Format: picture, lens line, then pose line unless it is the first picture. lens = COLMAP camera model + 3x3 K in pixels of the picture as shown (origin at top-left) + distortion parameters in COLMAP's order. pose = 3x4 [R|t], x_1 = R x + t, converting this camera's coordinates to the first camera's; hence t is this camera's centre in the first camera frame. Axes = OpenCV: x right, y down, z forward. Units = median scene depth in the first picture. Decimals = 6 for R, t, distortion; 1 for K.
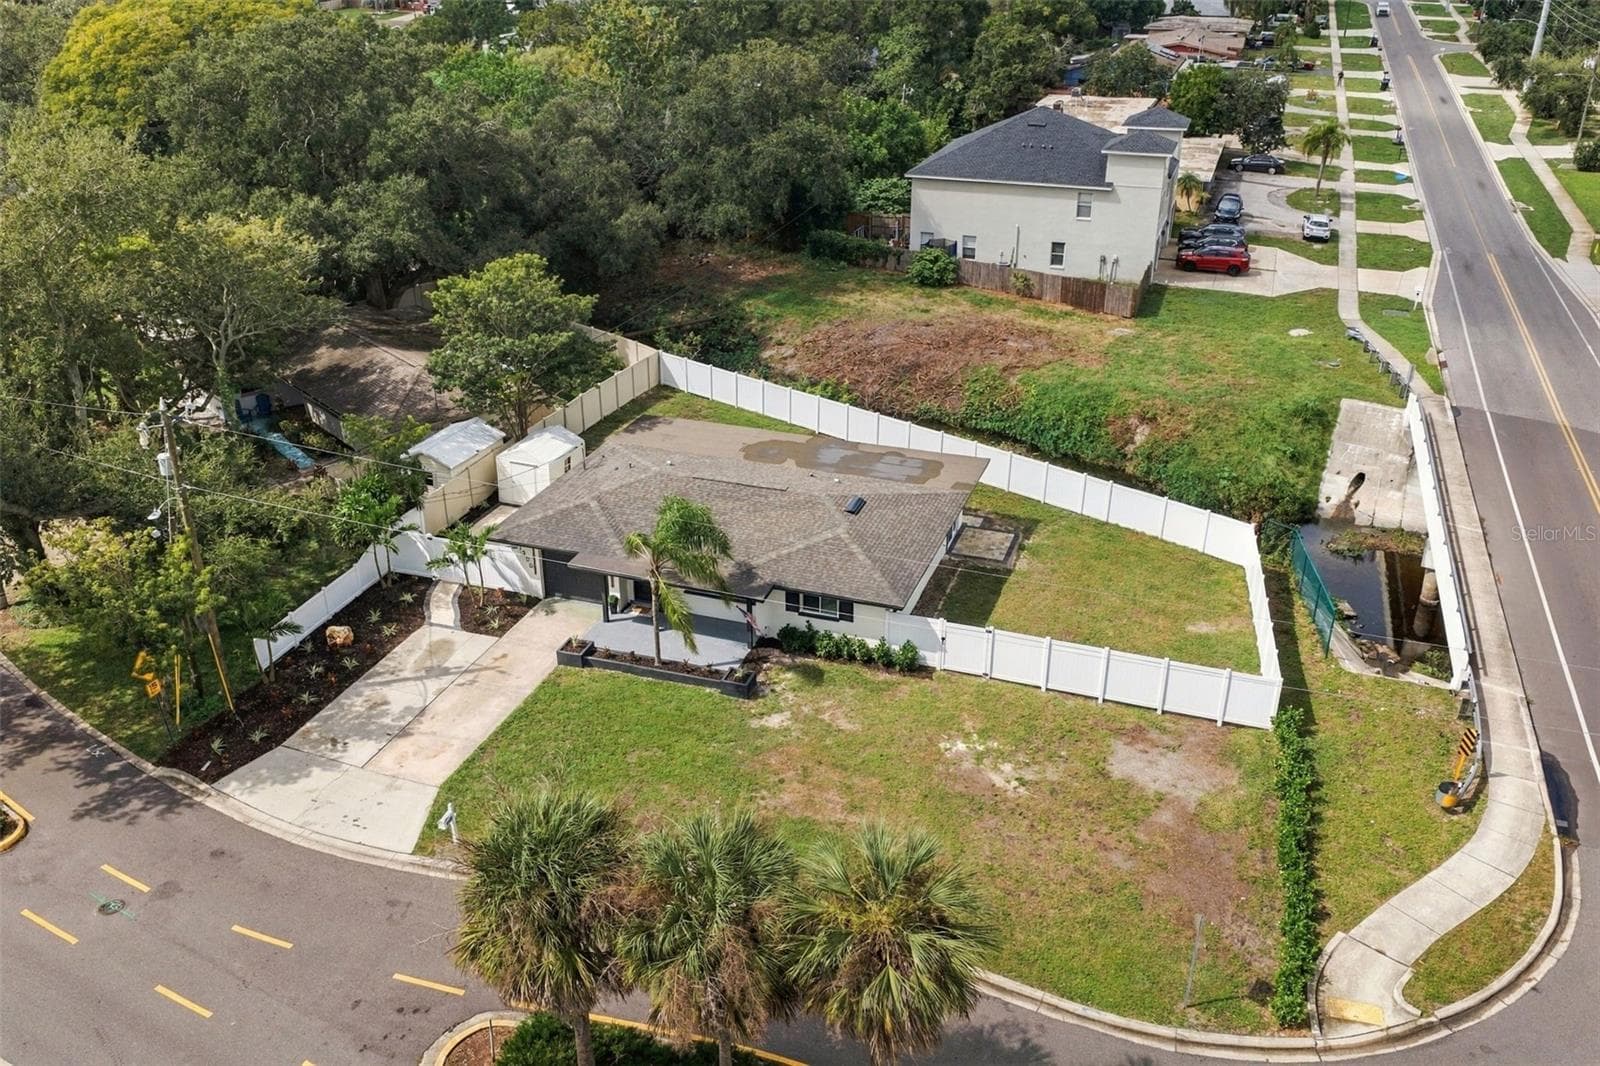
lens RADIAL K [[1328.2, 0, 800.0], [0, 1328.2, 533.0], [0, 0, 1]] dist [0.028521, -0.048437]
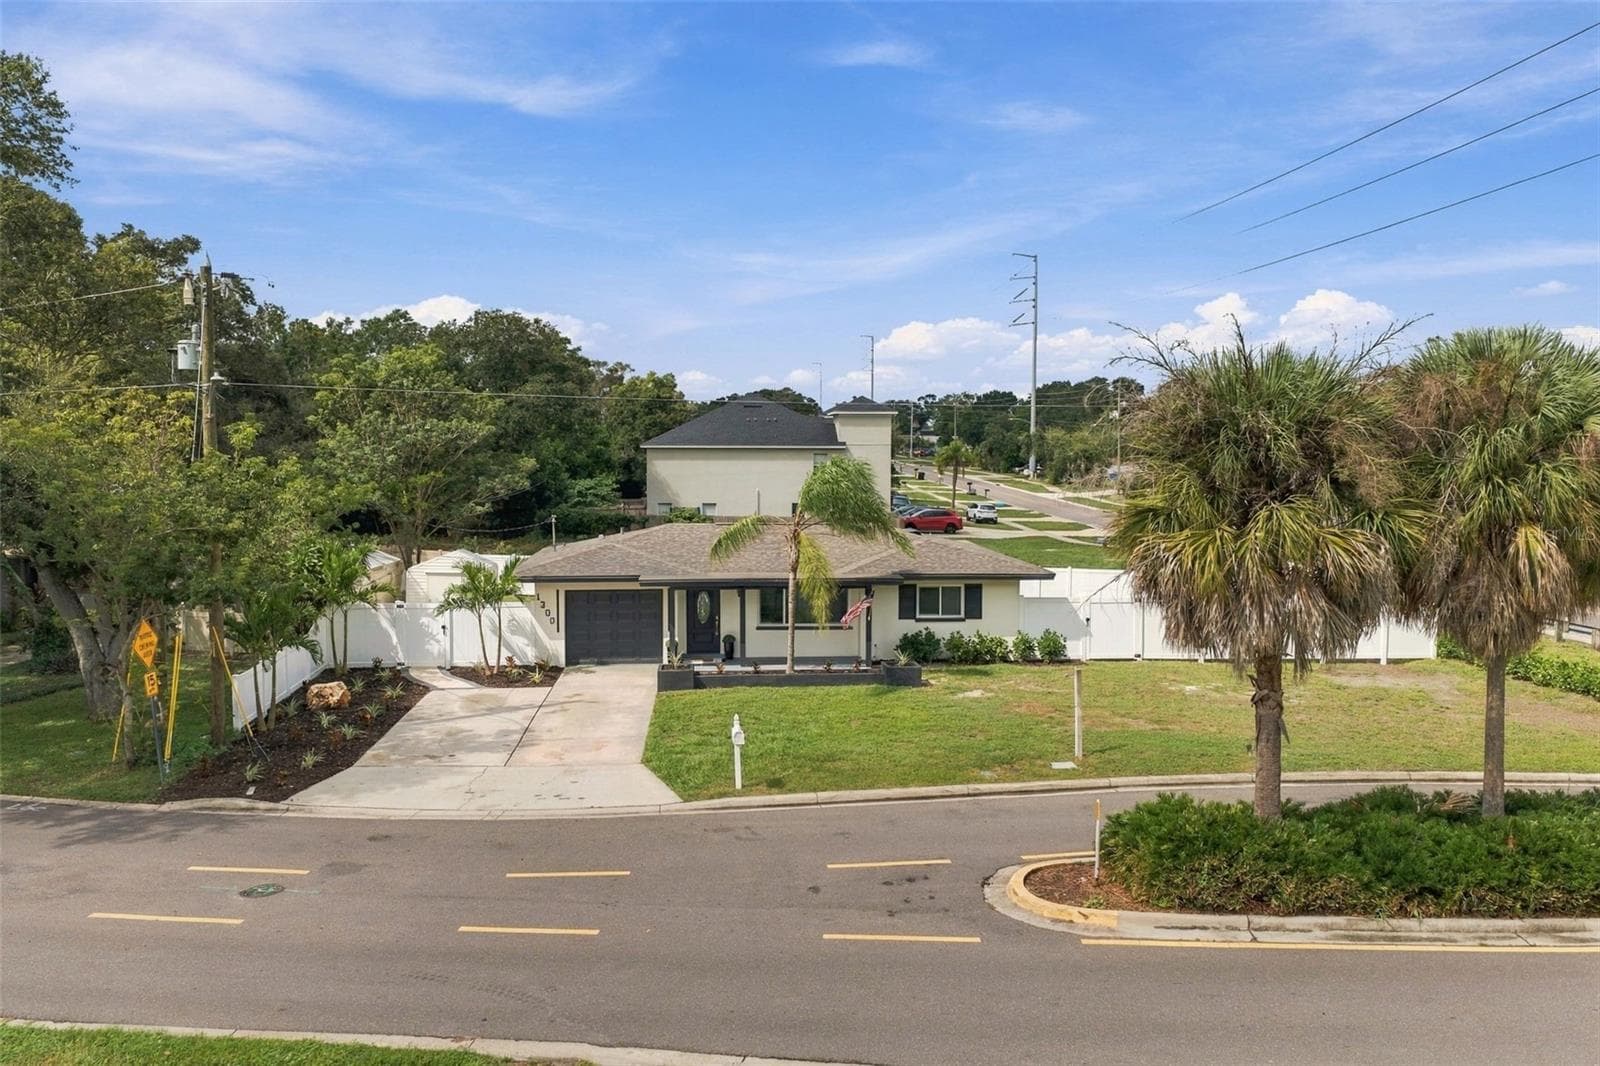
lens RADIAL K [[1328.2, 0, 800.0], [0, 1328.2, 533.0], [0, 0, 1]] dist [0.028521, -0.048437]
pose [[0.916422, -0.023880, 0.399500, -0.282077], [0.172665, 0.924128, -0.340842, 0.198768], [-0.361050, 0.381335, 0.851015, 0.200351]]
